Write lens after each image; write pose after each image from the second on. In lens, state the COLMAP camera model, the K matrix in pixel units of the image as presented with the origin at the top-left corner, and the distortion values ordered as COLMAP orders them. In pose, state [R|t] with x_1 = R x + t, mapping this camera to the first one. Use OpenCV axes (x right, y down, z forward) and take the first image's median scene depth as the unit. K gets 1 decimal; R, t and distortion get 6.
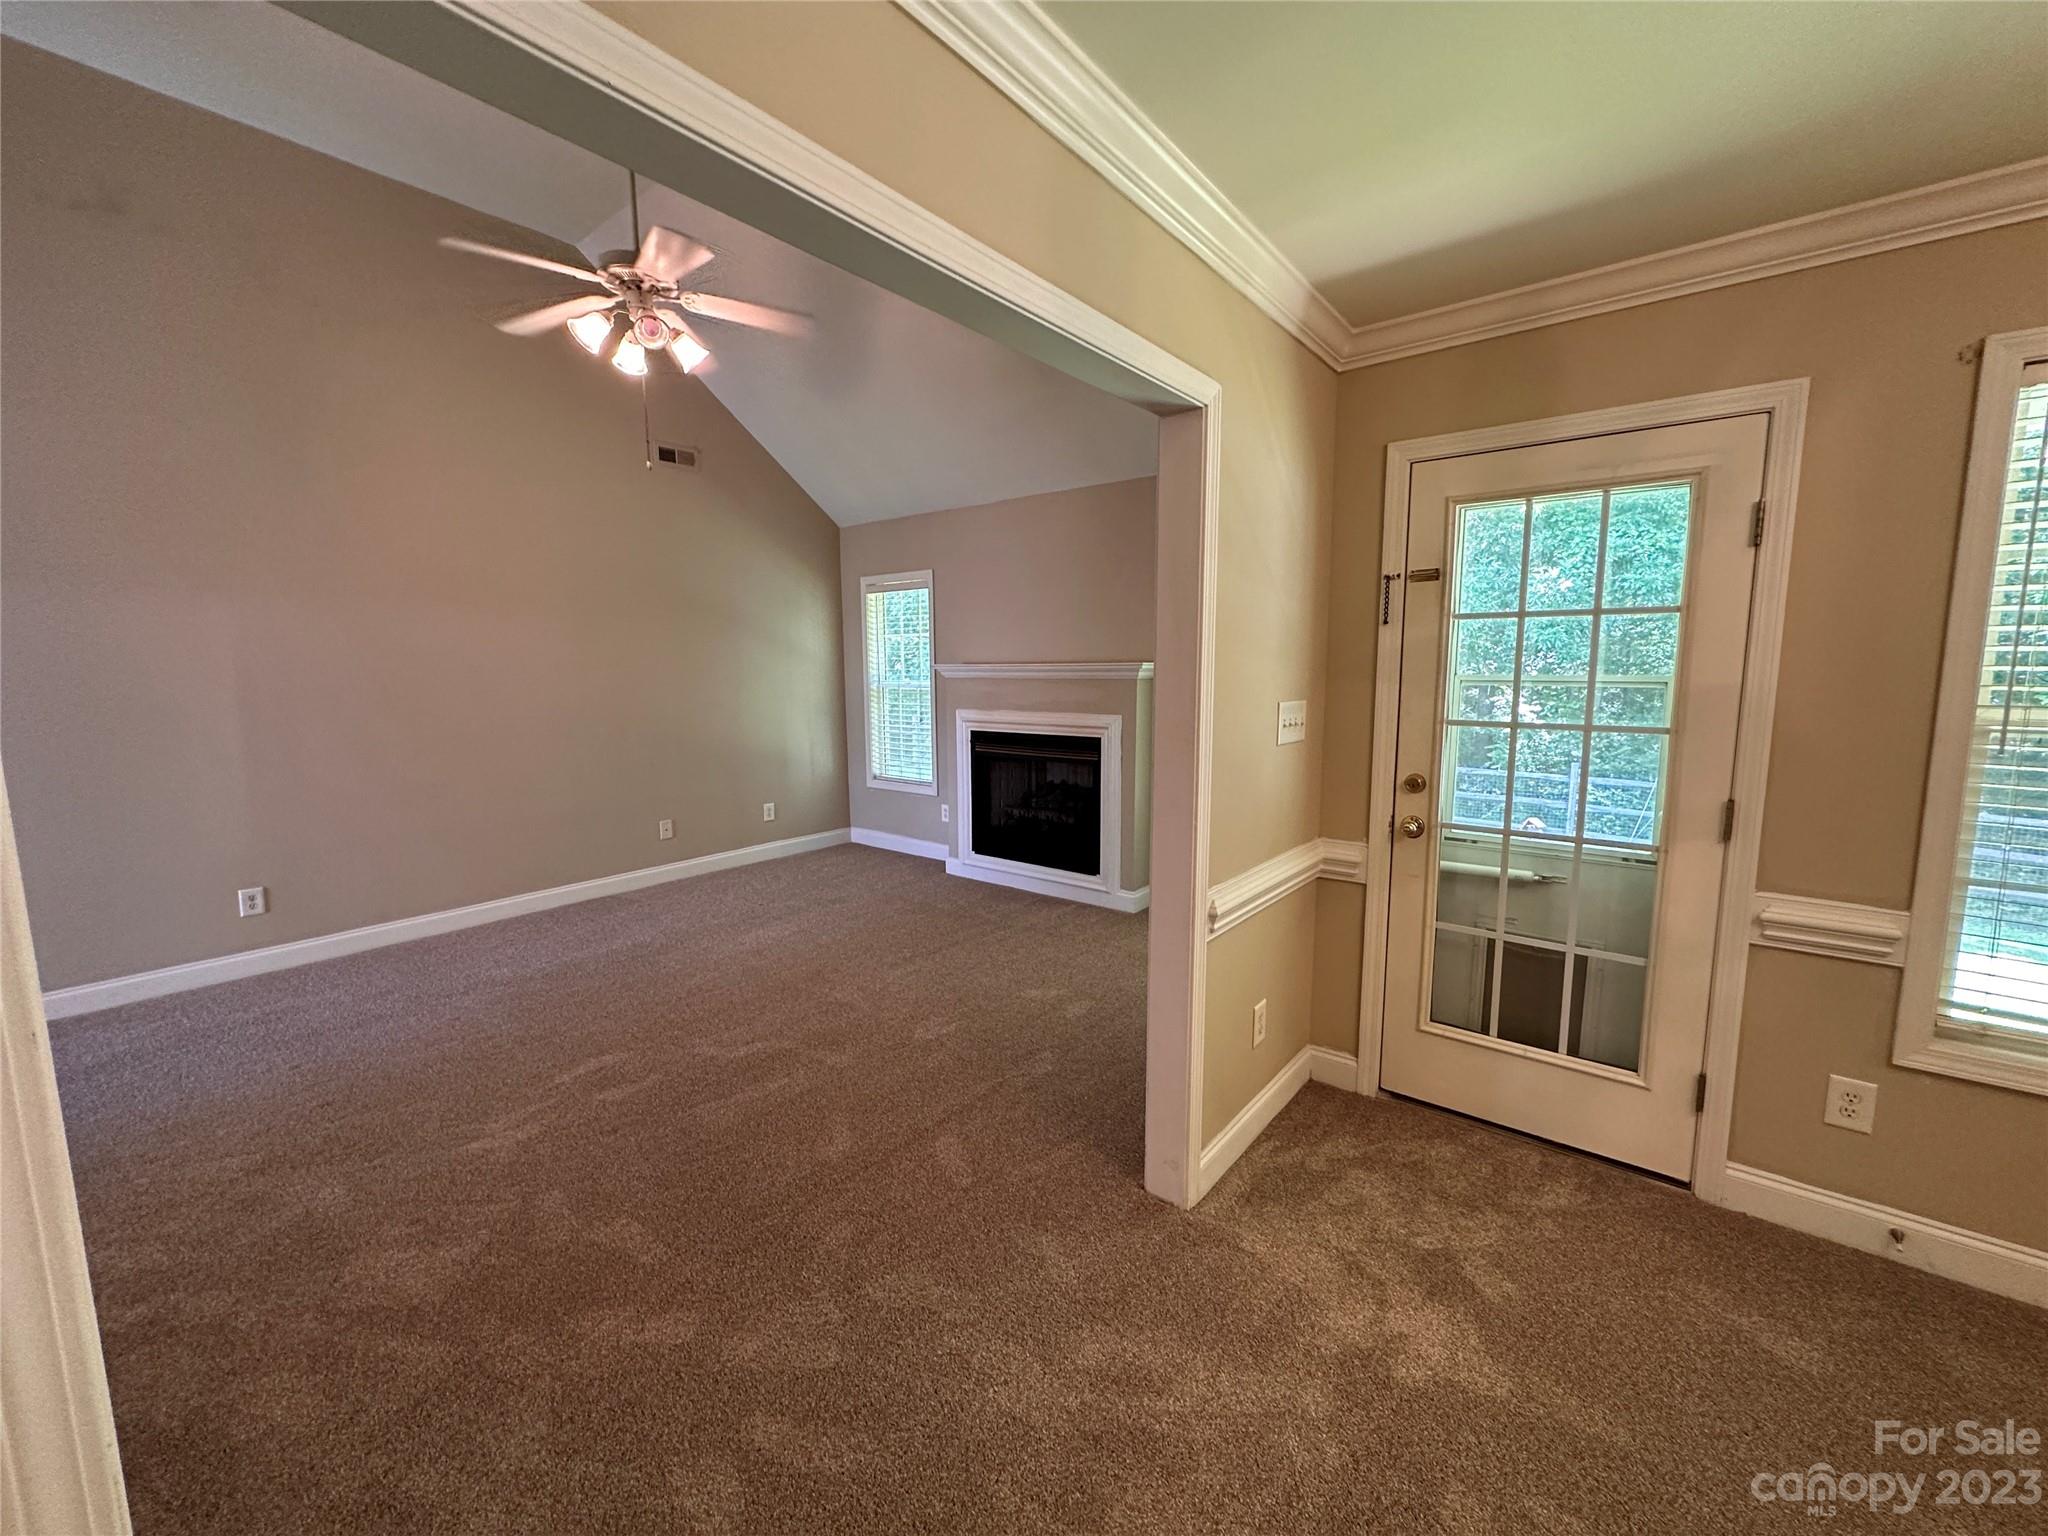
lens RADIAL K [[815.5, 0, 1023.5], [0, 815.5, 766.2], [0, 0, 1]] dist [-0.003337, 0.001288]
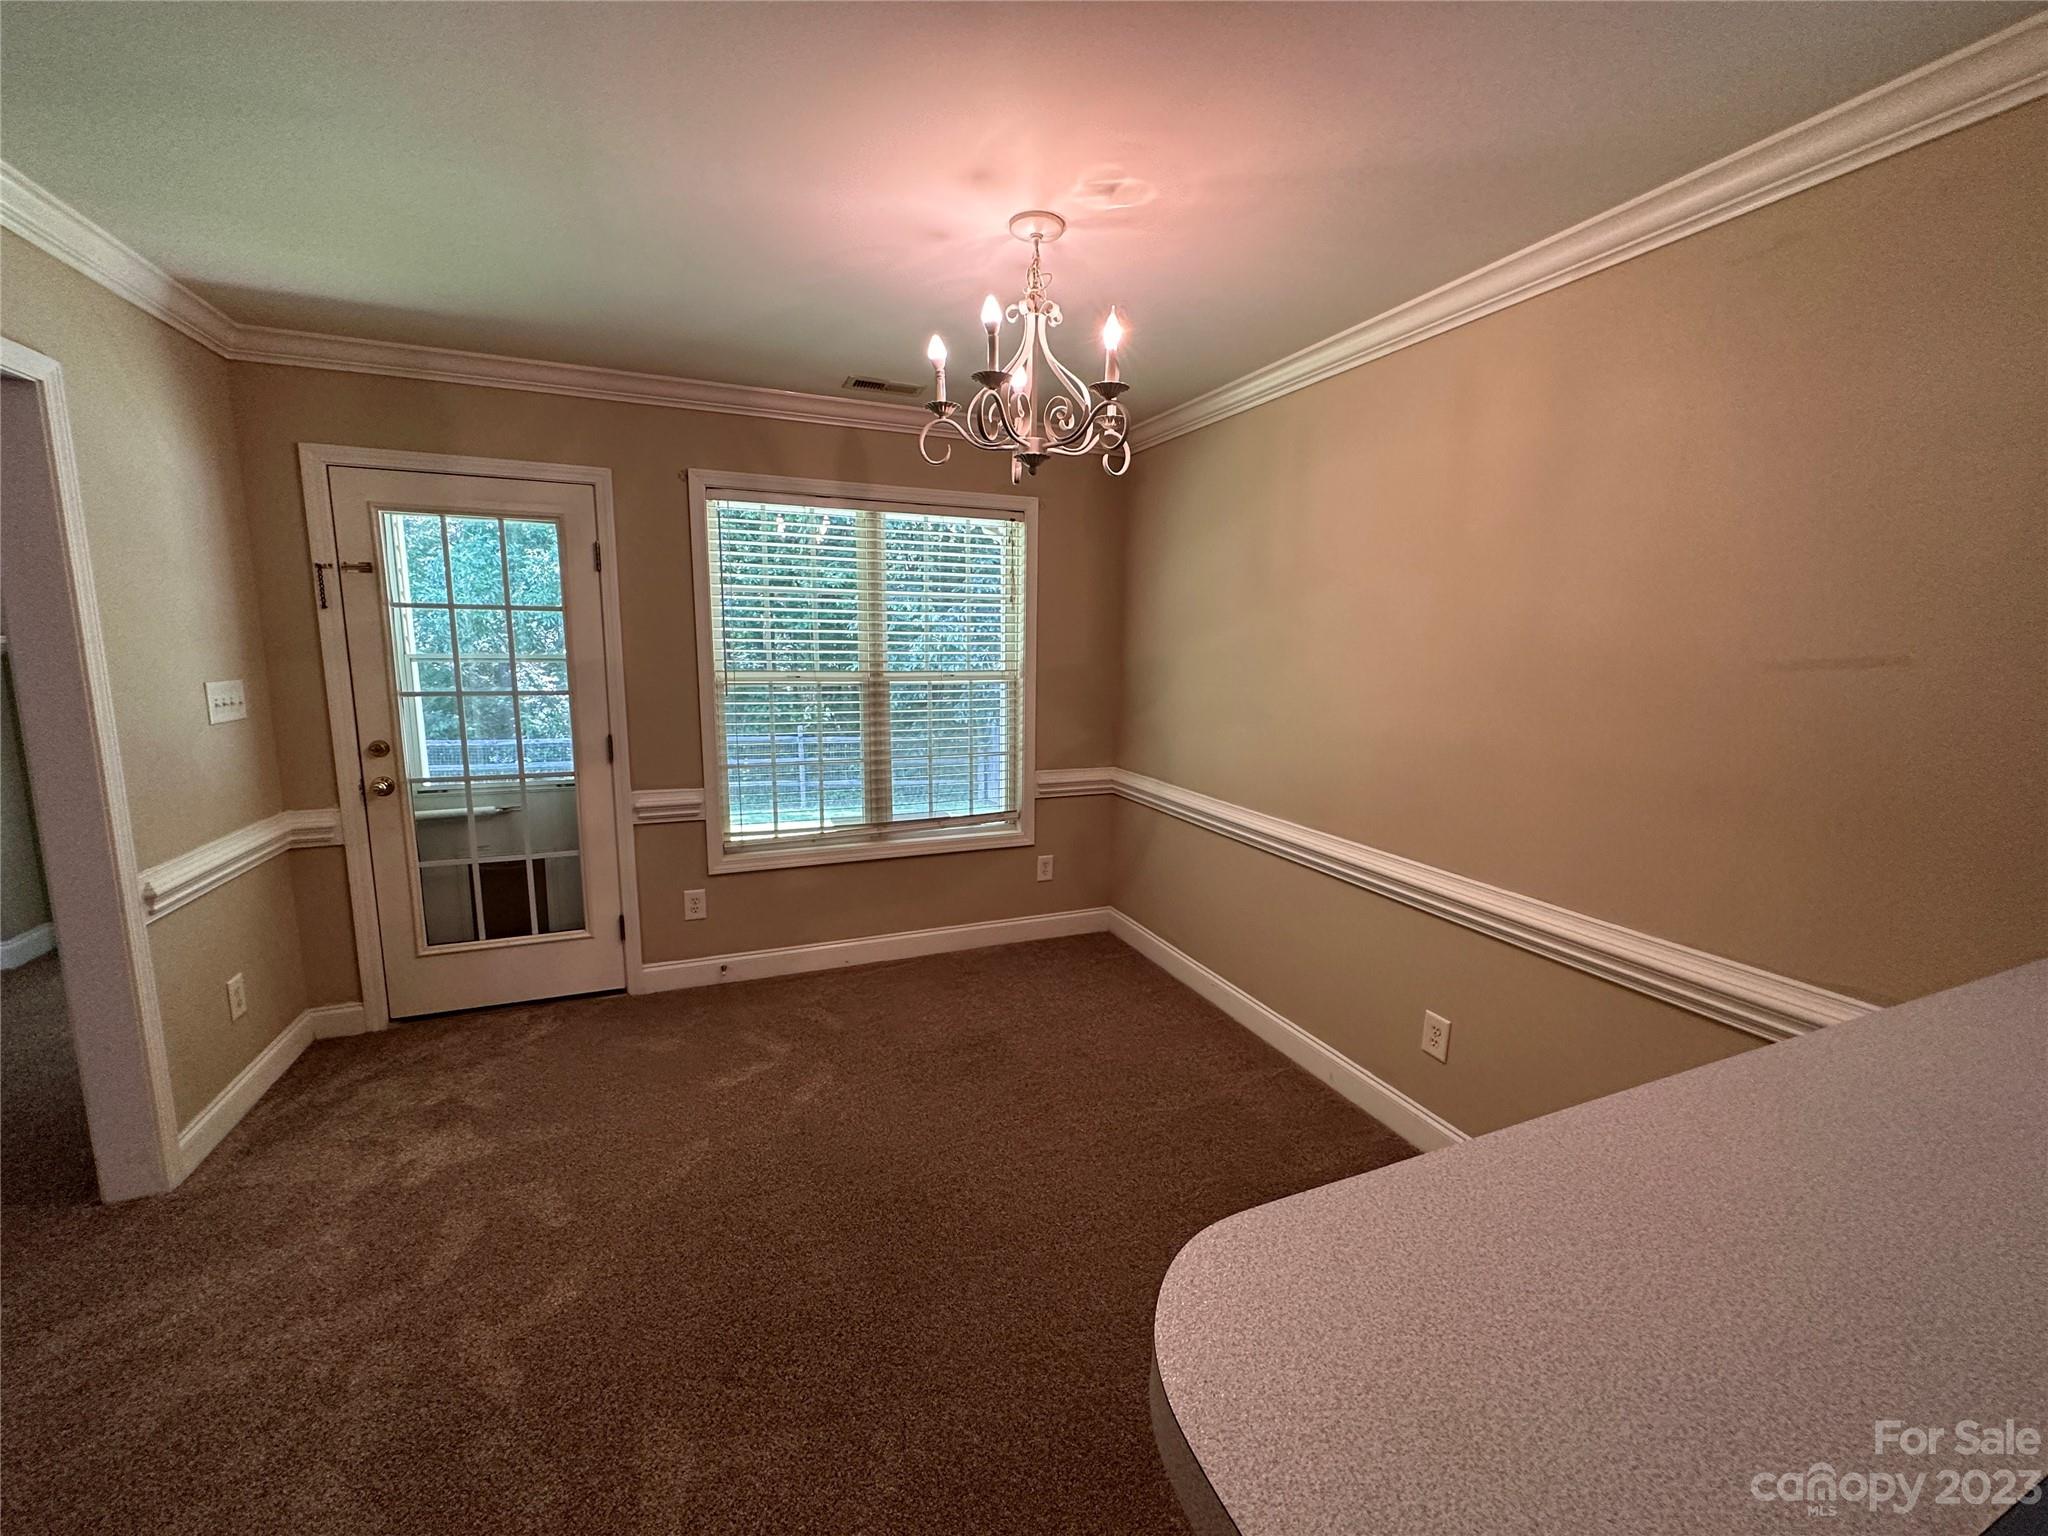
lens RADIAL K [[815.5, 0, 1026.5], [0, 815.5, 763.7], [0, 0, 1]] dist [-0.003337, 0.001288]
pose [[0.482667, -0.121399, 0.867349, -0.089283], [0.094485, 0.991784, 0.086236, 0.033300], [-0.870692, 0.040328, 0.490172, -0.407927]]
